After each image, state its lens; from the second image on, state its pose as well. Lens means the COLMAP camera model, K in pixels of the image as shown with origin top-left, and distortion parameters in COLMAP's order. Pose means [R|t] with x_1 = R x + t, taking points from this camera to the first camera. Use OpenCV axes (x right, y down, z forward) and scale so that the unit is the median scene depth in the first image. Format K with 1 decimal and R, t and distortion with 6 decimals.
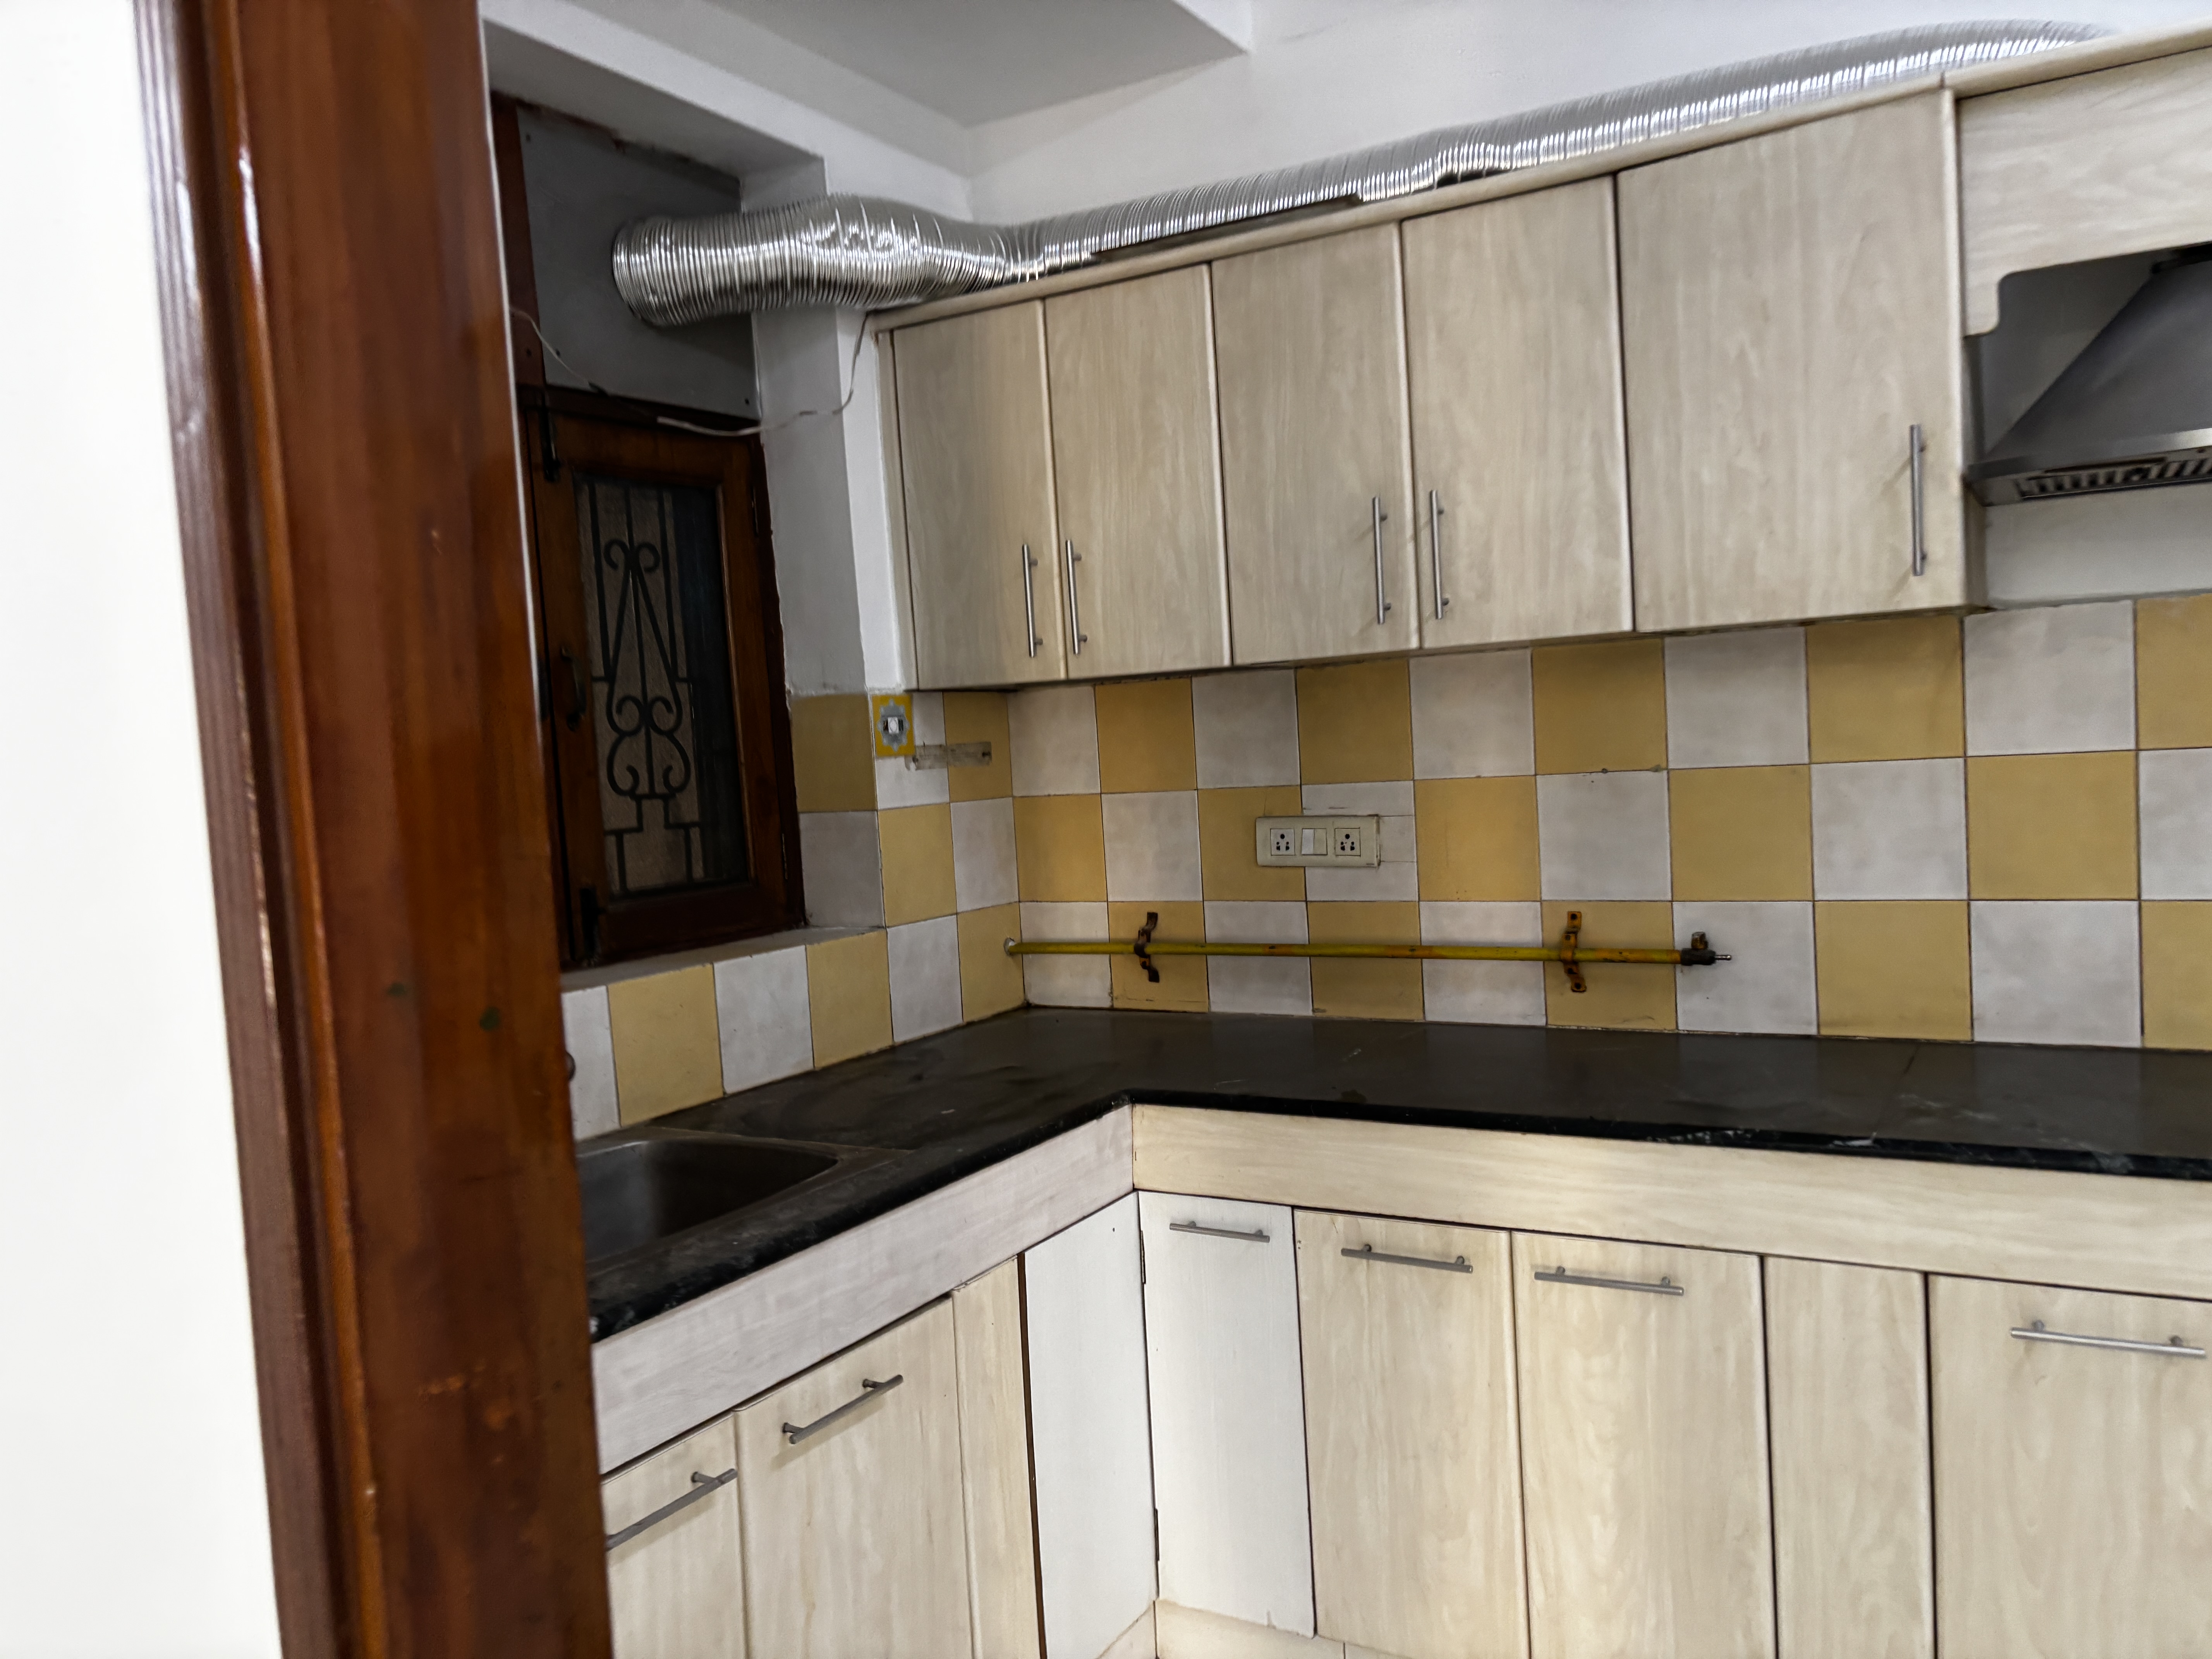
lens RADIAL K [[1741.4, 0, 1106.6], [0, 1741.4, 834.2], [0, 0, 1]] dist [0.027492, -0.005233]
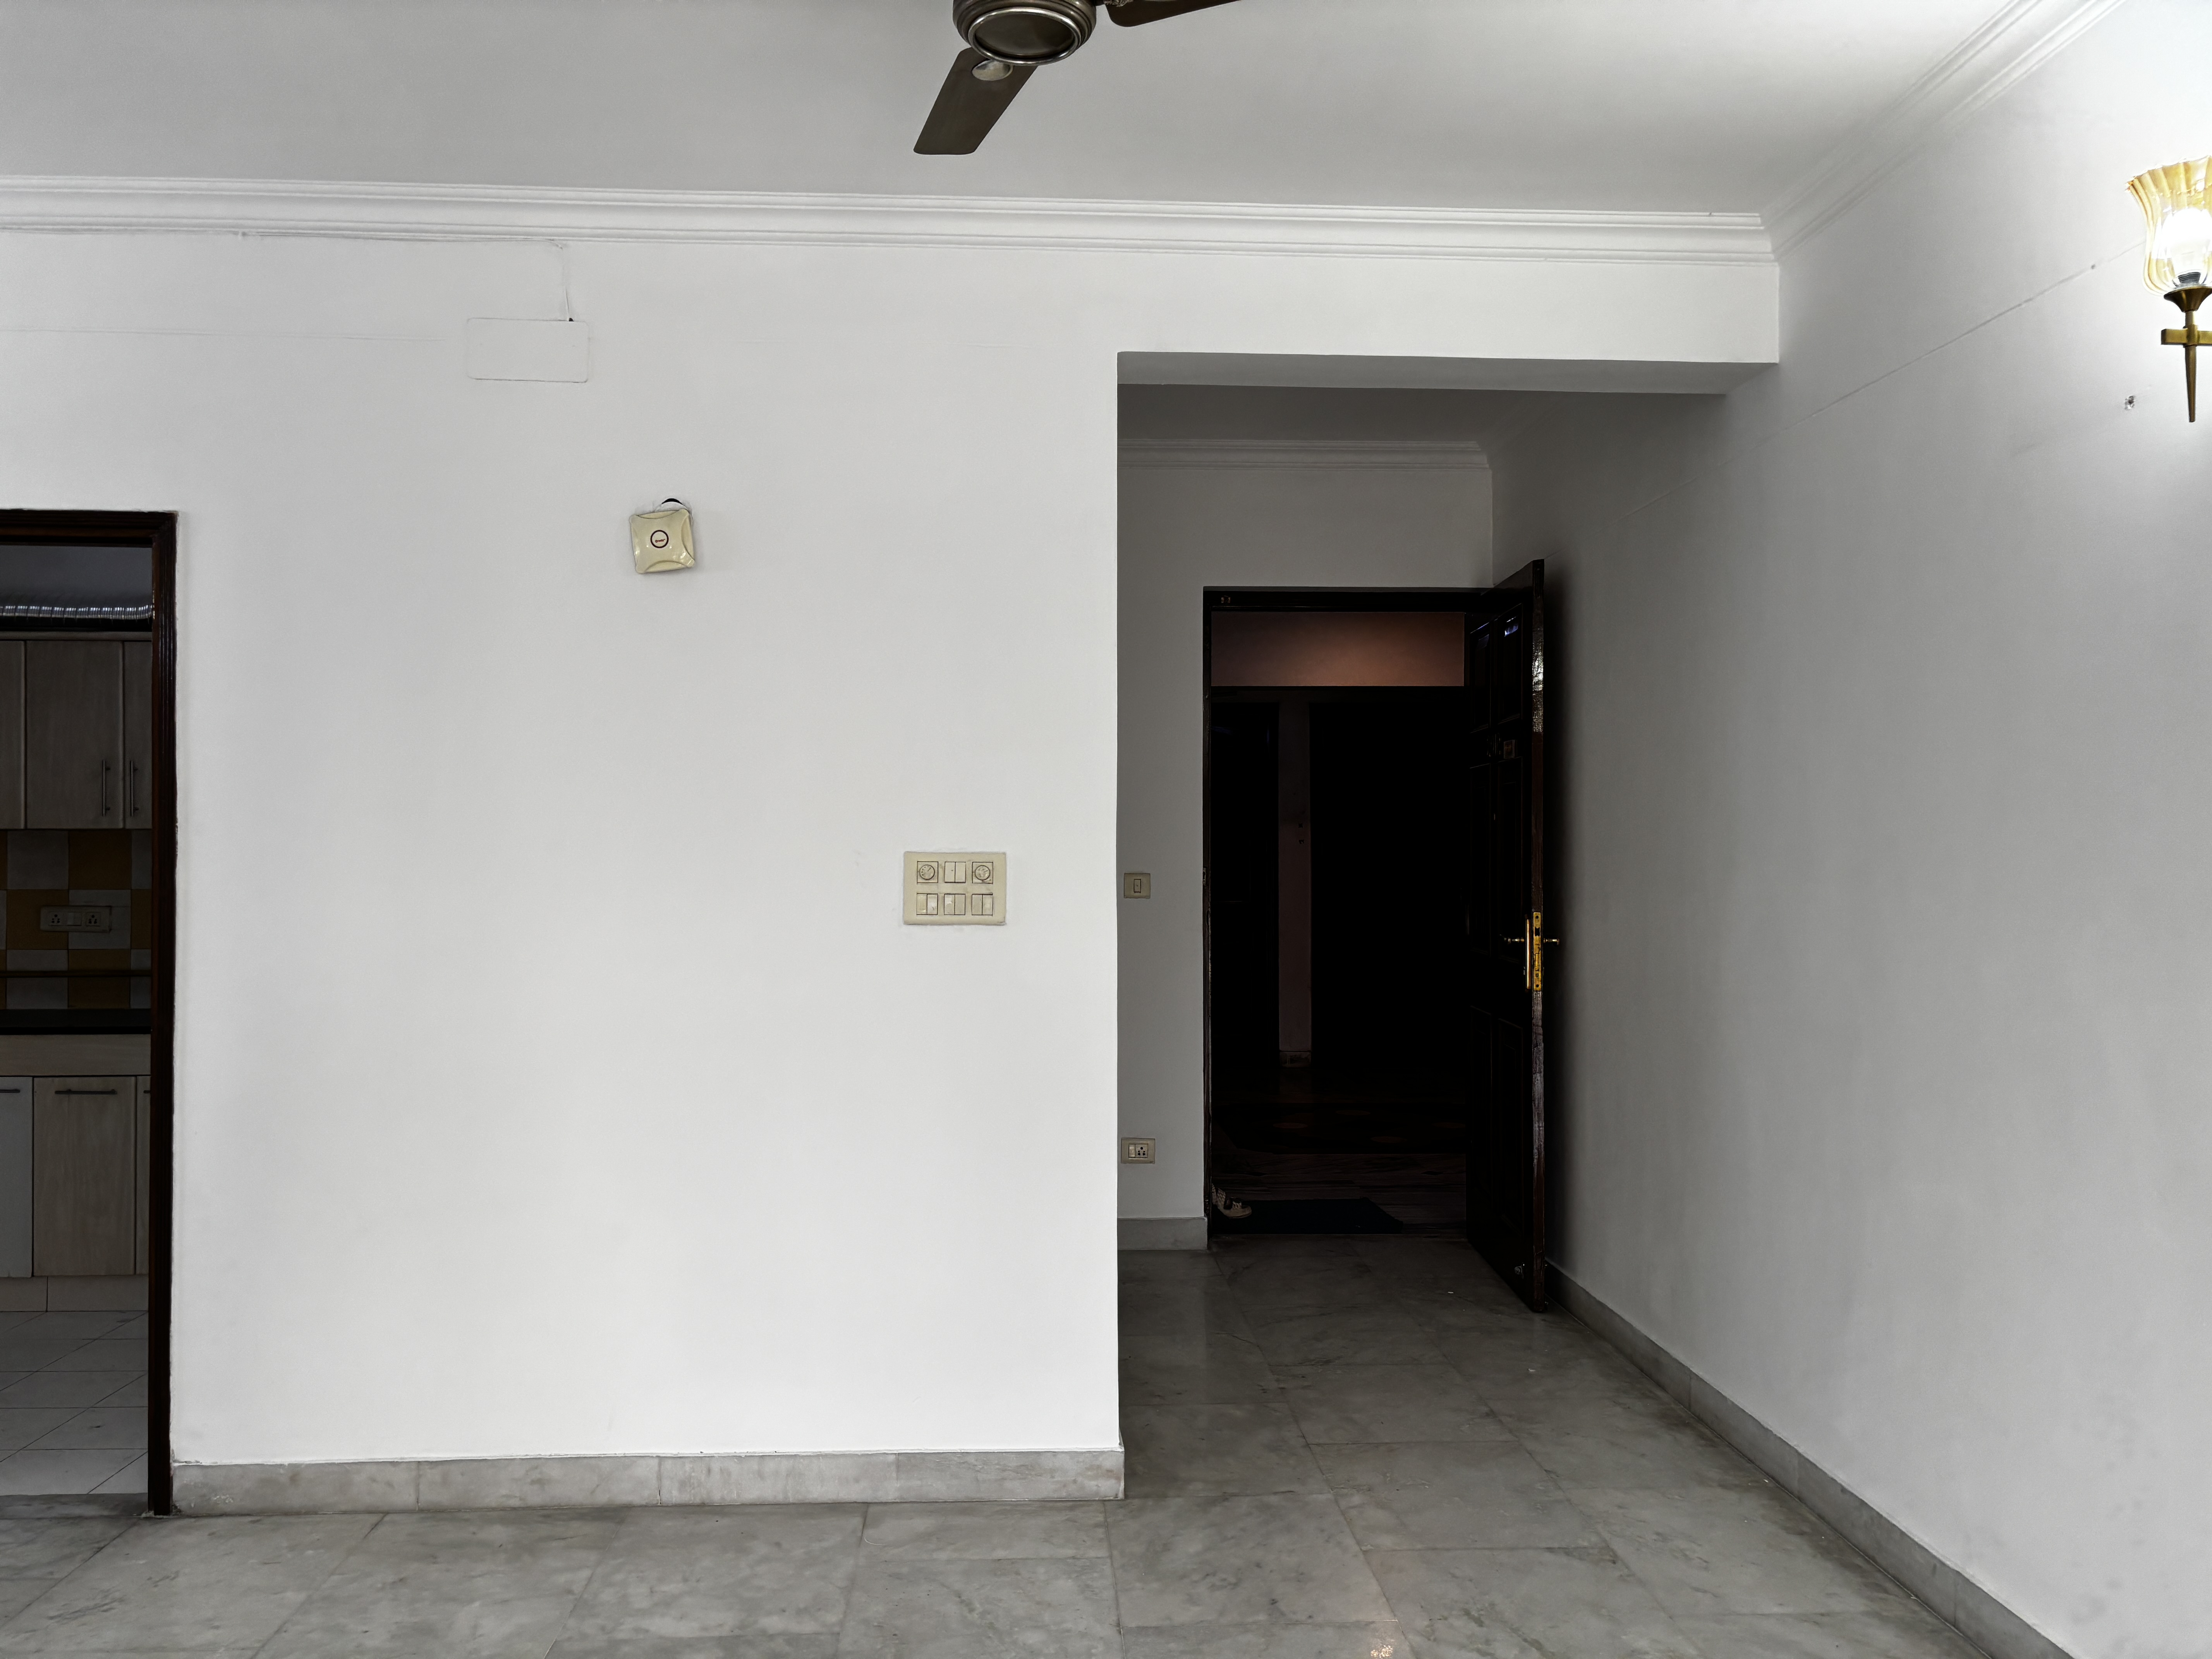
lens RADIAL K [[1741.4, 0, 1108.8], [0, 1741.4, 832.6], [0, 0, 1]] dist [0.027492, -0.005233]
pose [[0.836799, 0.057517, 0.544480, 0.011324], [-0.016726, 0.996688, -0.079582, 0.044676], [-0.547254, 0.057488, 0.834990, -1.263348]]
